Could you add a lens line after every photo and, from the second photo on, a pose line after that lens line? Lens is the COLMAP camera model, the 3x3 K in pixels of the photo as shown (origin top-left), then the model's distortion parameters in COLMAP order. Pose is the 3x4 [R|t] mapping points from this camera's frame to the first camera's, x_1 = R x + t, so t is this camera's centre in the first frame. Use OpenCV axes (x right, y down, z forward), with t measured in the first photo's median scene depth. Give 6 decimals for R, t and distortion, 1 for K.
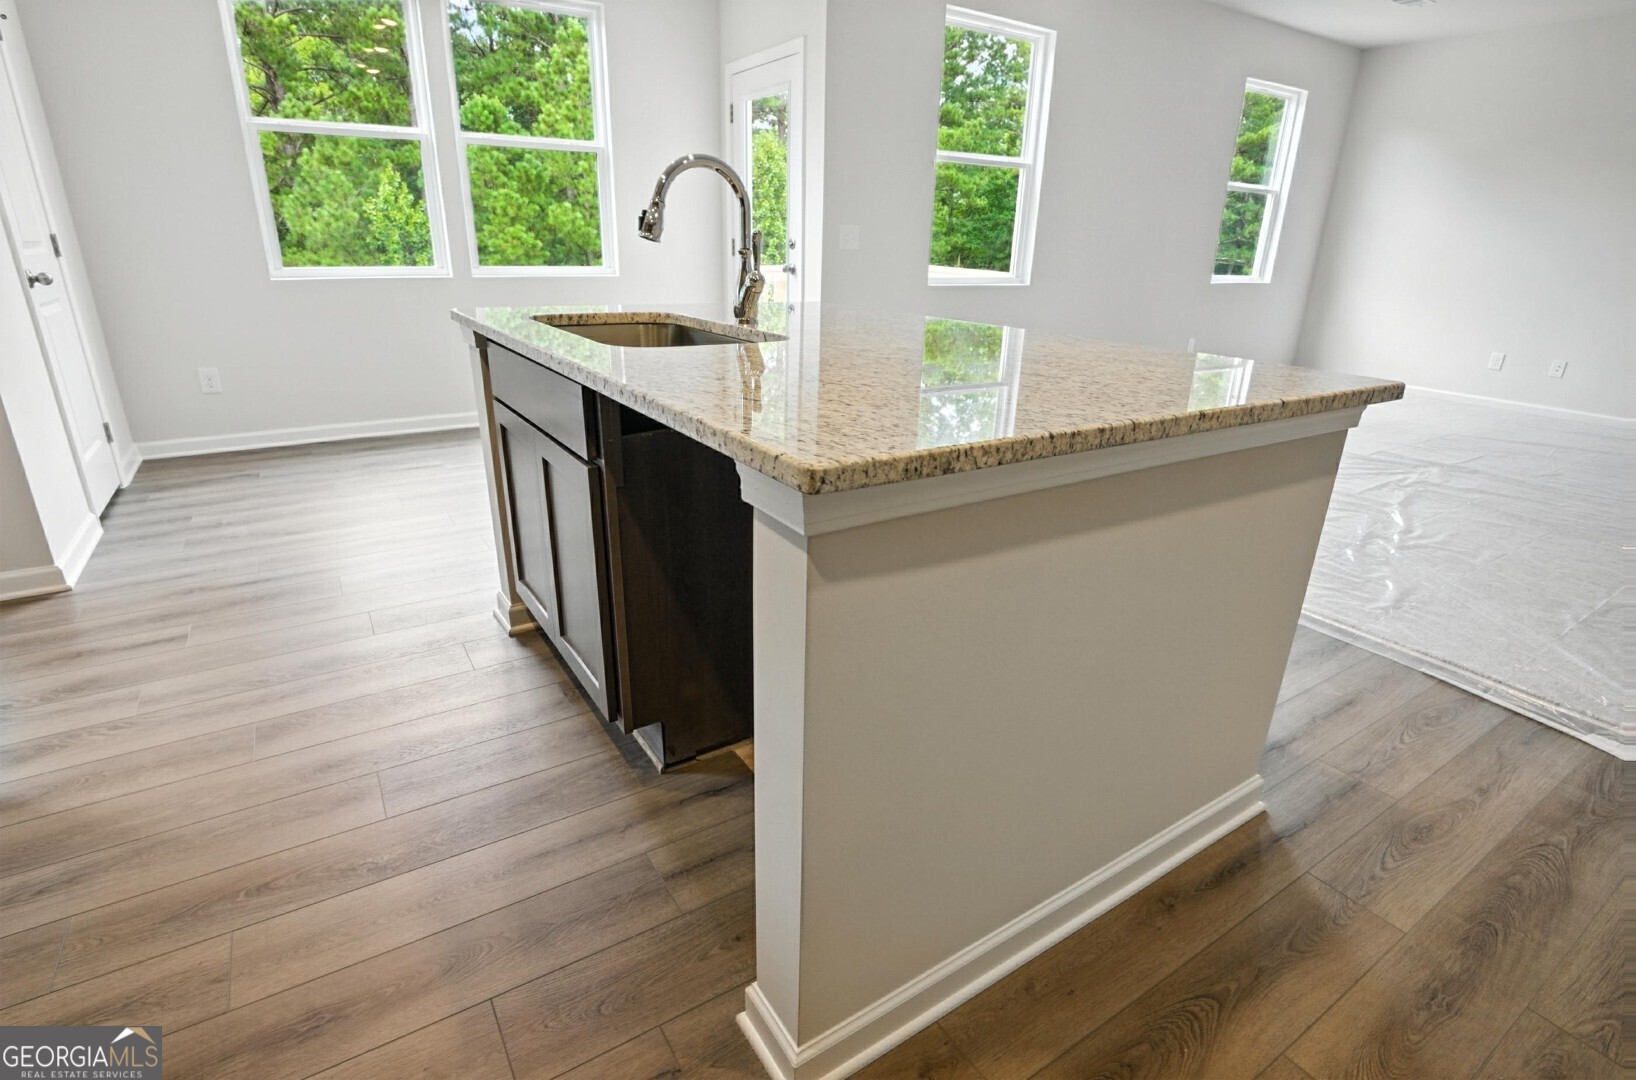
lens RADIAL K [[807.6, 0, 822.2], [0, 807.6, 532.5], [0, 0, 1]] dist [-0.013337, -0.000374]
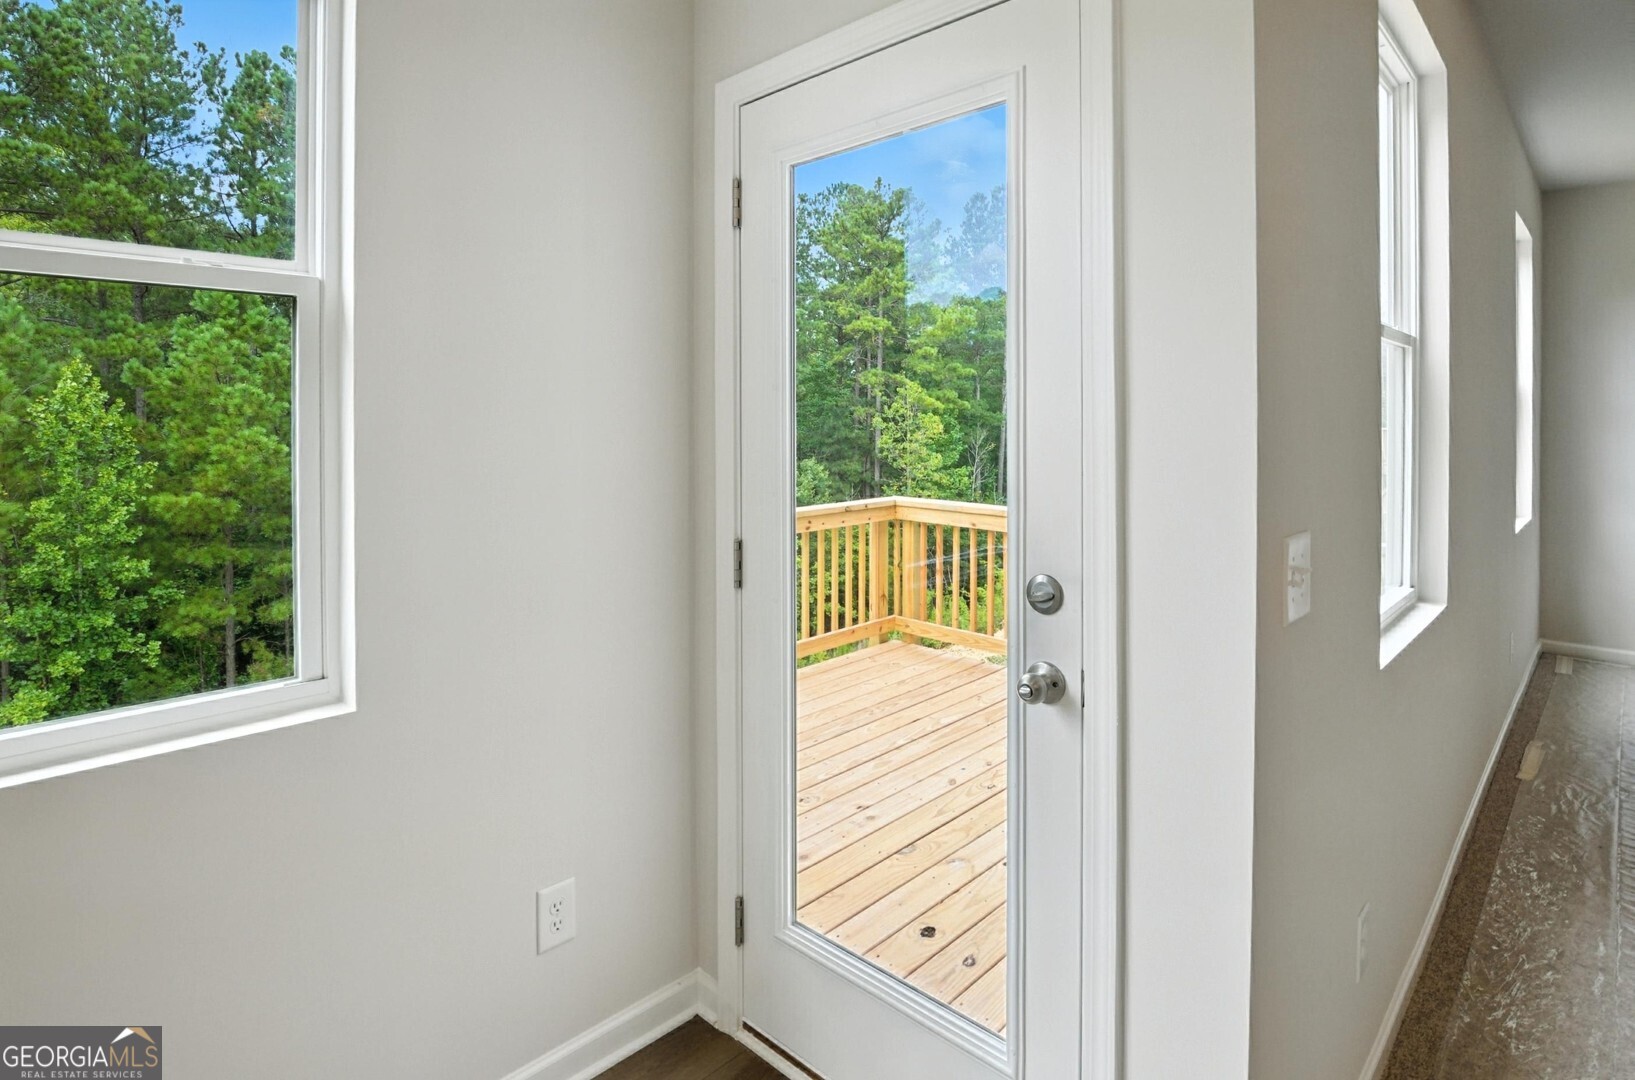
lens RADIAL K [[855.2, 0, 813.2], [0, 855.2, 428.5], [0, 0, 1]] dist [-0.019847, -0.000781]
pose [[0.975259, -0.024981, 0.219650, -0.033150], [0.097206, 0.940843, -0.324600, -0.061070], [-0.198547, 0.337921, 0.919994, 0.137398]]
